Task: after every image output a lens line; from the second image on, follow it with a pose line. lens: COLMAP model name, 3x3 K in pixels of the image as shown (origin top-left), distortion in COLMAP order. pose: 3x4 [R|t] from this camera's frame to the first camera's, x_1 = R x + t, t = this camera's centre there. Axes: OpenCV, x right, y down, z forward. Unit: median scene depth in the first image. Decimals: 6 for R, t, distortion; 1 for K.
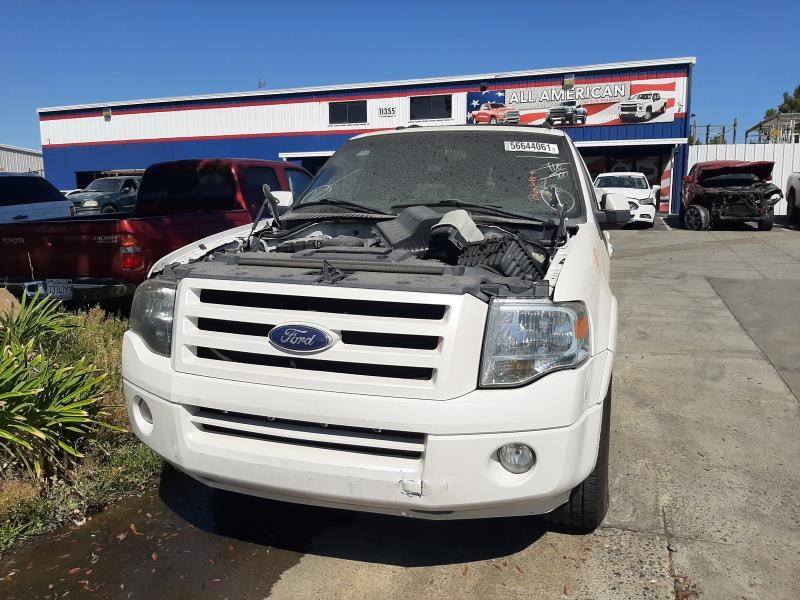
lens RADIAL K [[615.4, 0, 398.2], [0, 615.4, 302.7], [0, 0, 1]] dist [0.028259, -0.059716]
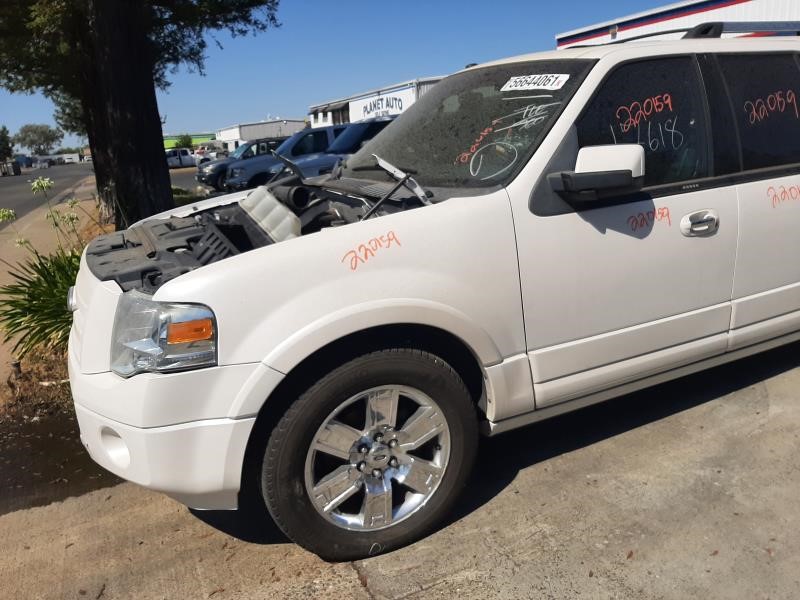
lens RADIAL K [[615.4, 0, 393.4], [0, 615.4, 300.3], [0, 0, 1]] dist [0.028259, -0.059716]
pose [[0.686296, 0.150490, -0.711583, 0.728096], [-0.058160, 0.986582, 0.152555, -0.104009], [0.724993, -0.063313, 0.685840, 0.376125]]
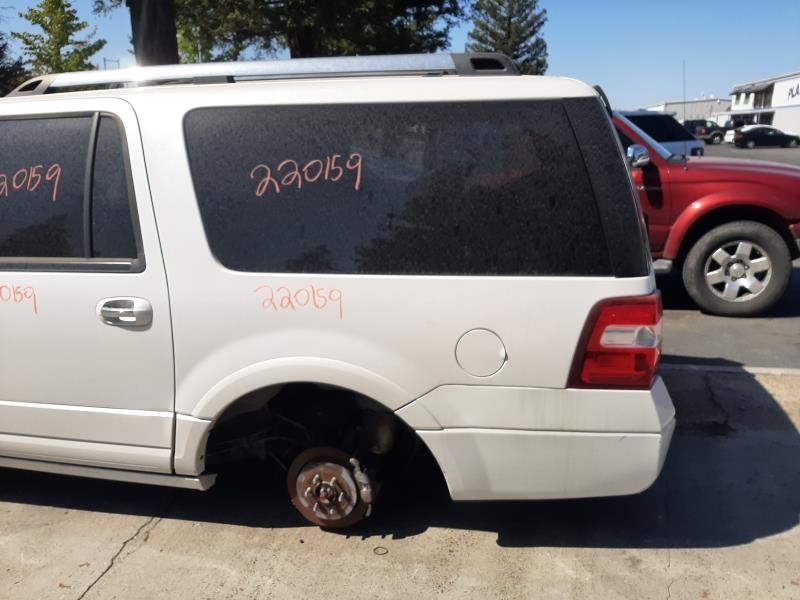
lens RADIAL K [[615.4, 0, 398.7], [0, 615.4, 298.5], [0, 0, 1]] dist [0.028259, -0.059716]
pose [[0.114480, 0.270583, -0.955866, 1.201084], [-0.151752, 0.955662, 0.252351, -0.394288], [0.981767, 0.116165, 0.150466, 1.727645]]
